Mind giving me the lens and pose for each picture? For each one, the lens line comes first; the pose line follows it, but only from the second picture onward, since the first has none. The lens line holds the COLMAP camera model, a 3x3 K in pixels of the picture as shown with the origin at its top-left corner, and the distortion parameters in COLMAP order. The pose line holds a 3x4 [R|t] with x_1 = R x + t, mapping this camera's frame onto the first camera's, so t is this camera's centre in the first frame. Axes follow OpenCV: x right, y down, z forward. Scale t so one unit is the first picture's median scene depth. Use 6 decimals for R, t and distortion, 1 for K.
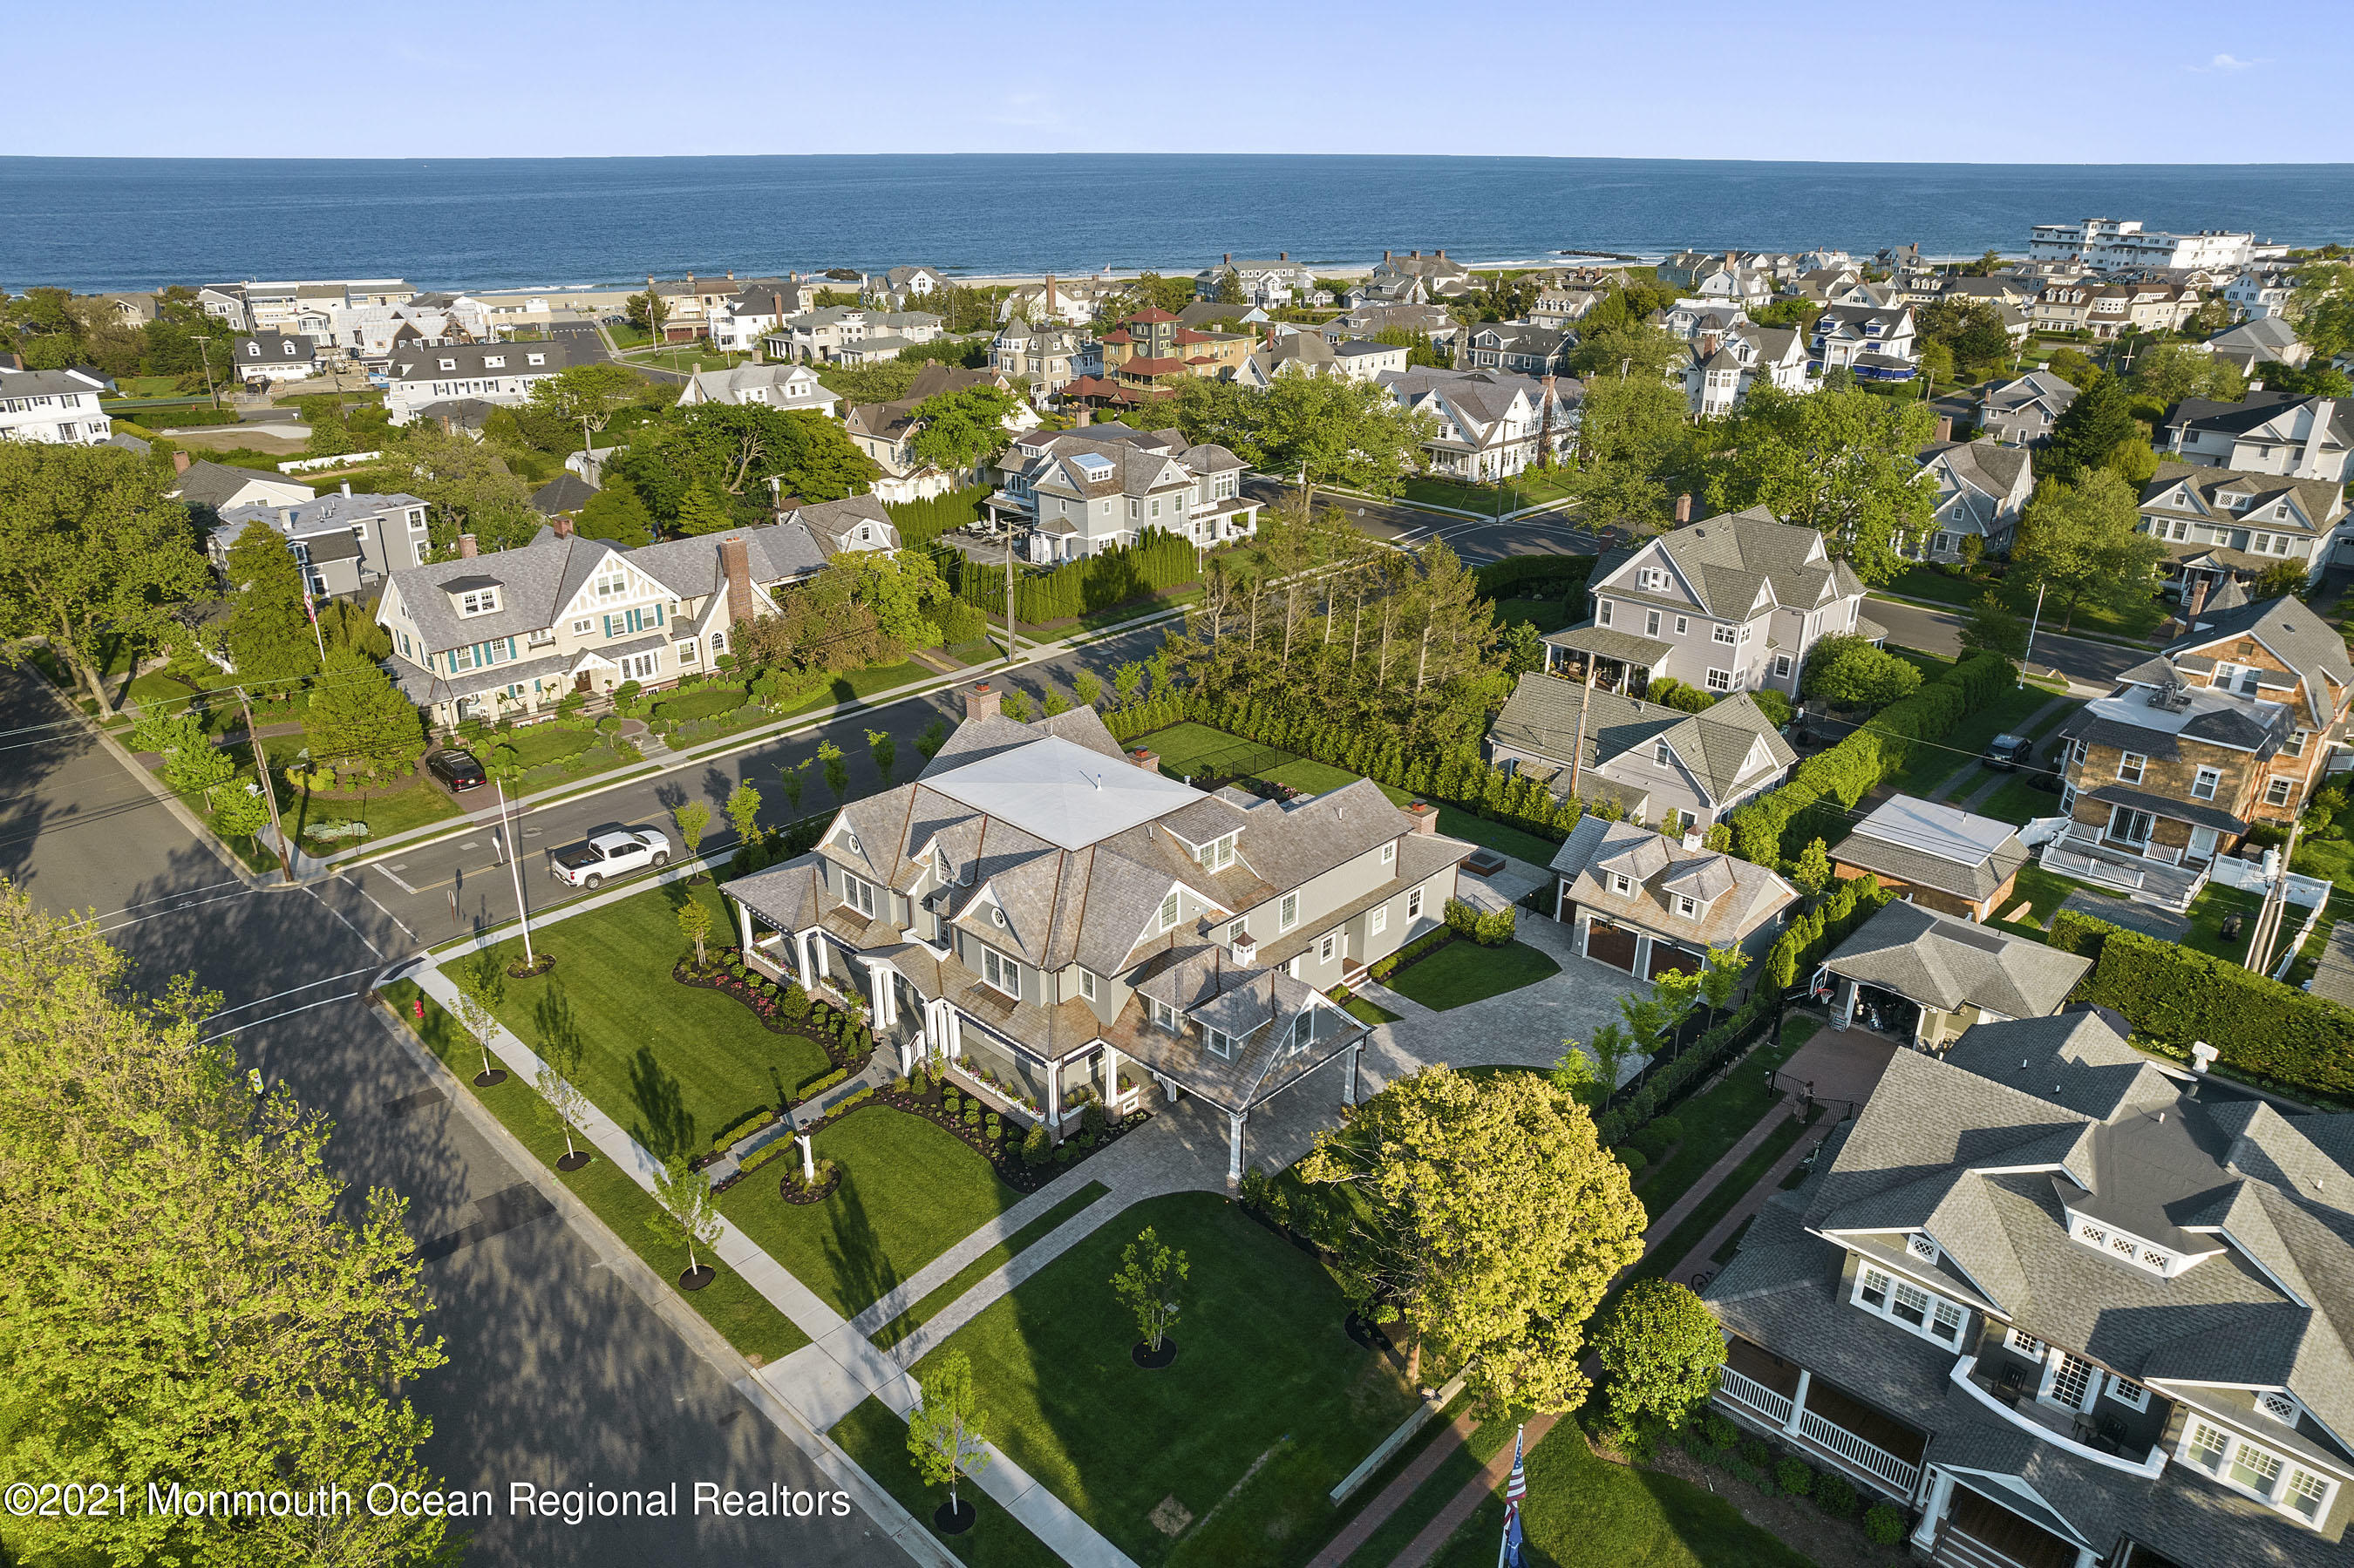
lens RADIAL K [[1532.7, 0, 1175.5], [0, 1532.7, 784.2], [0, 0, 1]] dist [-0.086039, 0.076263]
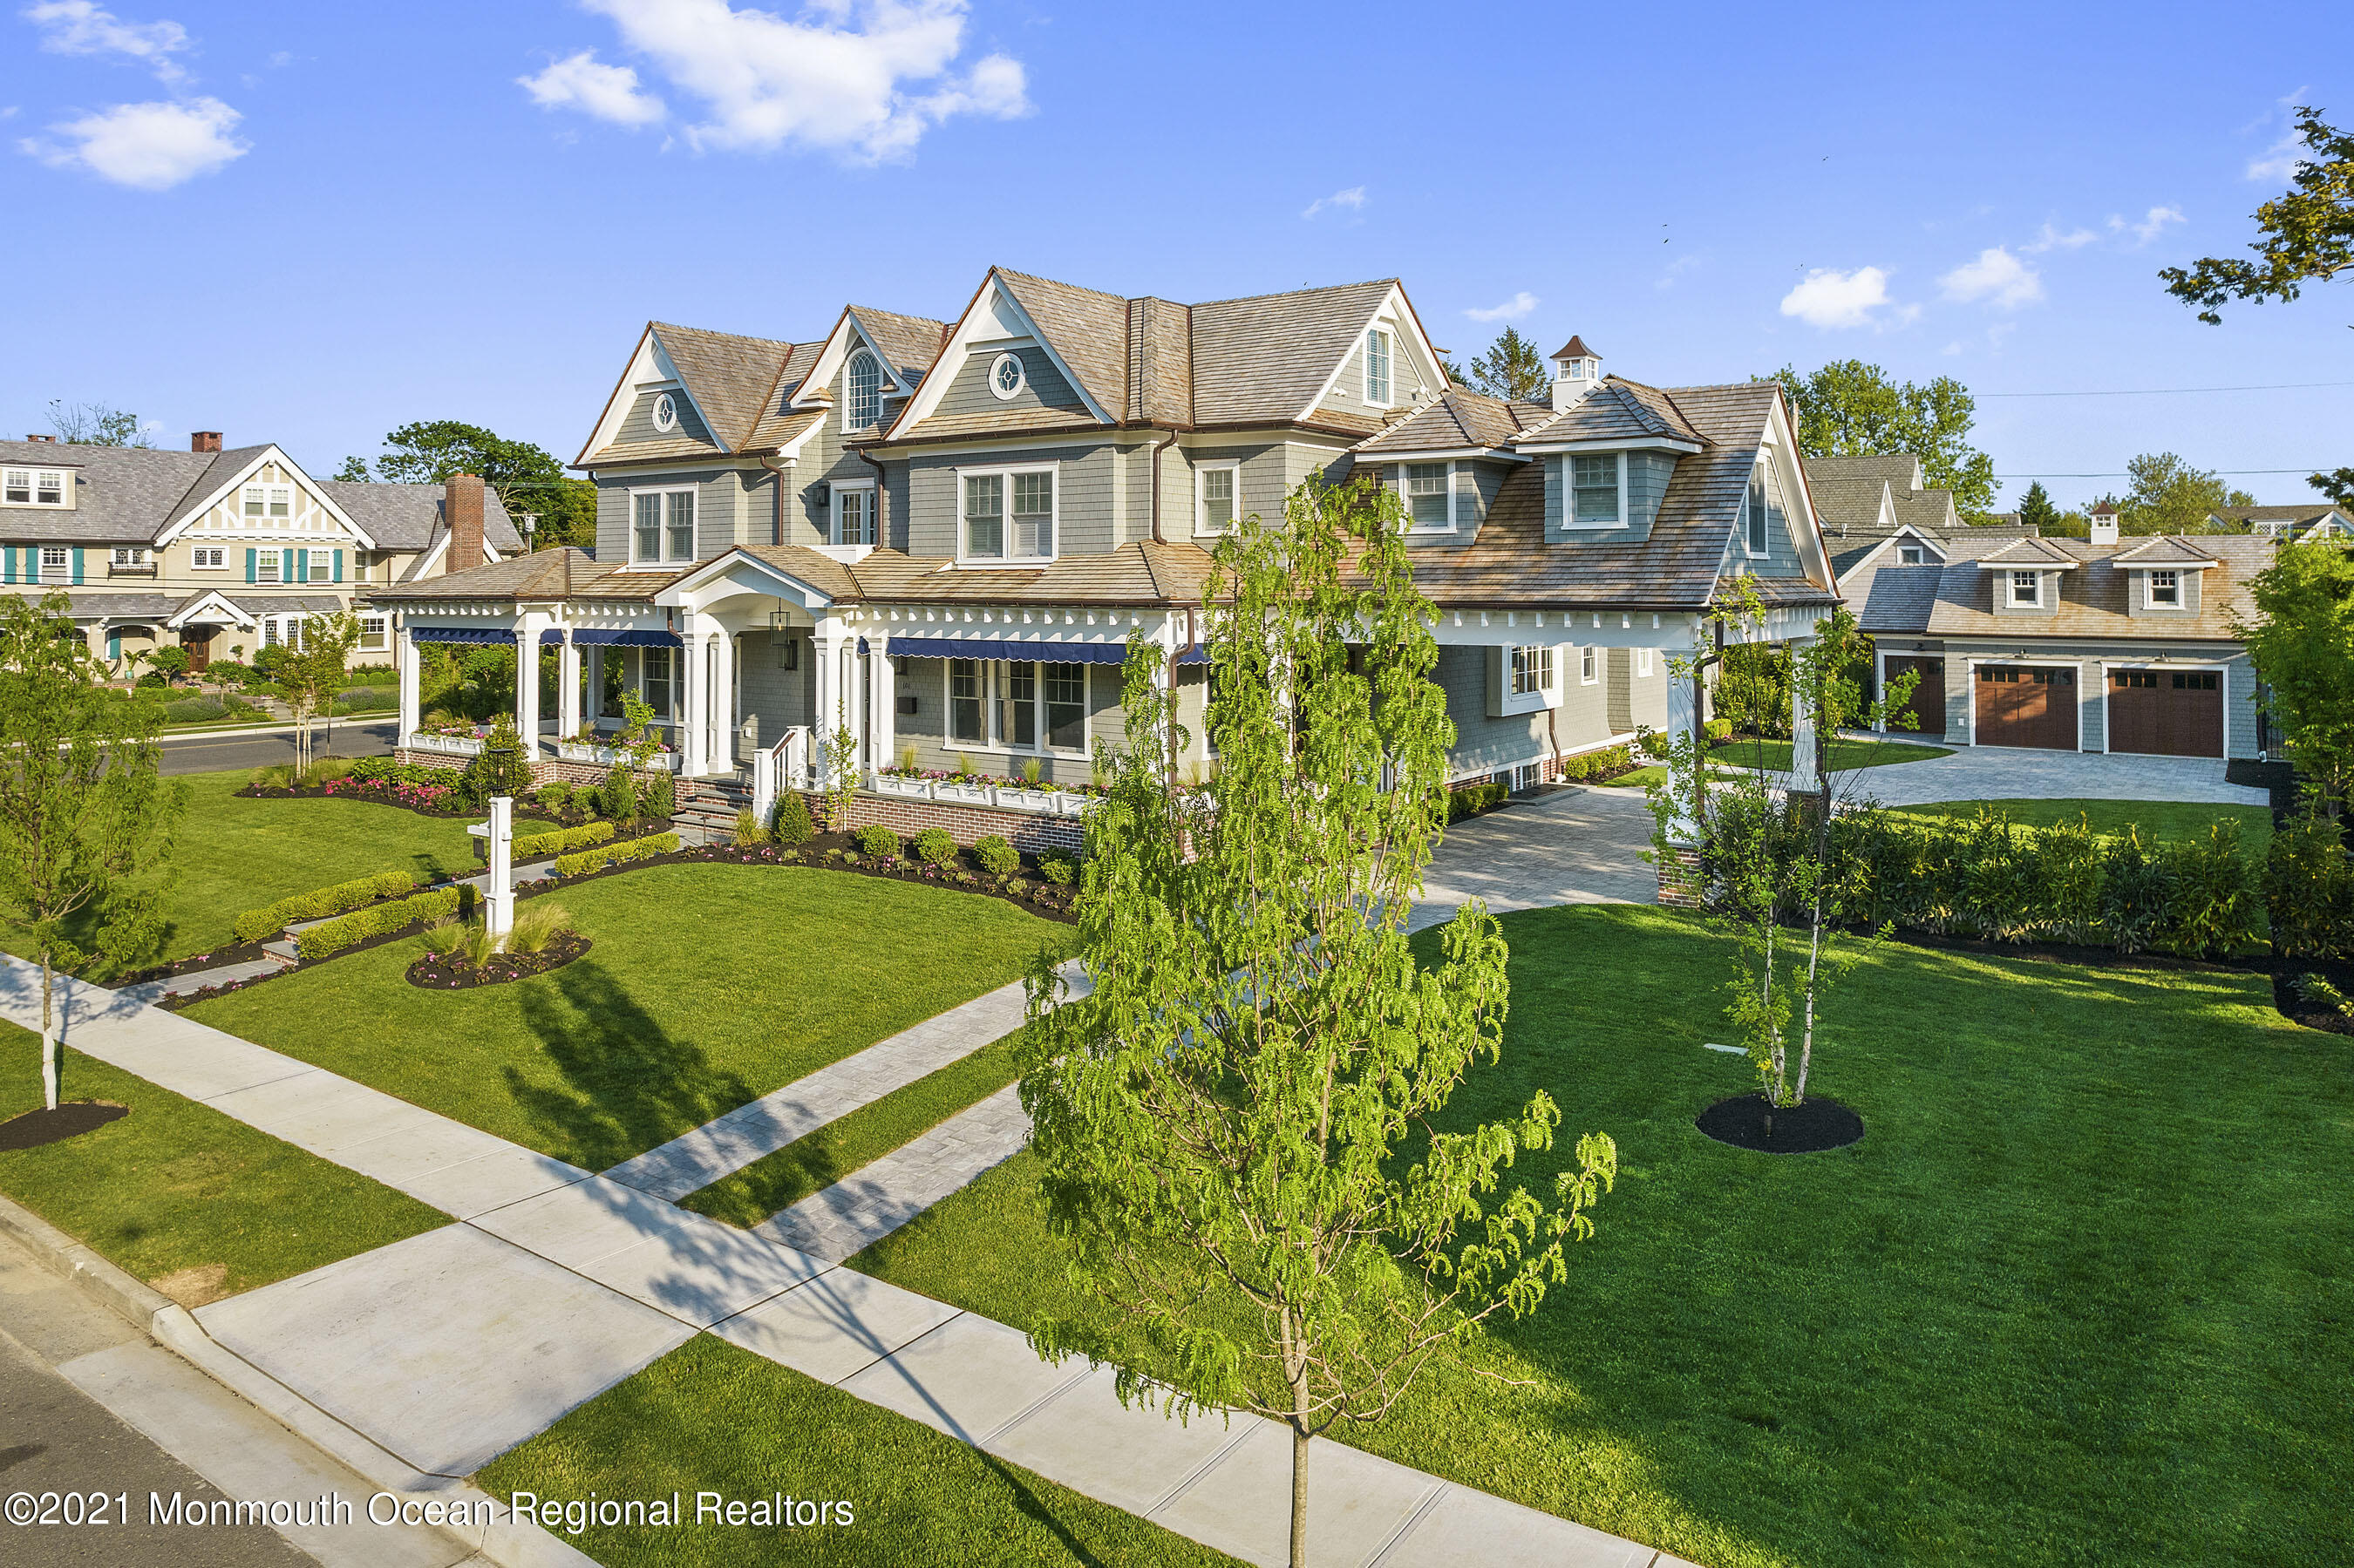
lens RADIAL K [[1575.2, 0, 1173.5], [0, 1575.2, 551.3], [0, 0, 1]] dist [-0.079039, 0.074601]
pose [[0.989563, -0.004823, 0.144018, -0.080305], [0.062543, 0.914769, -0.399106, 0.192667], [-0.129818, 0.403948, 0.905524, 0.360239]]
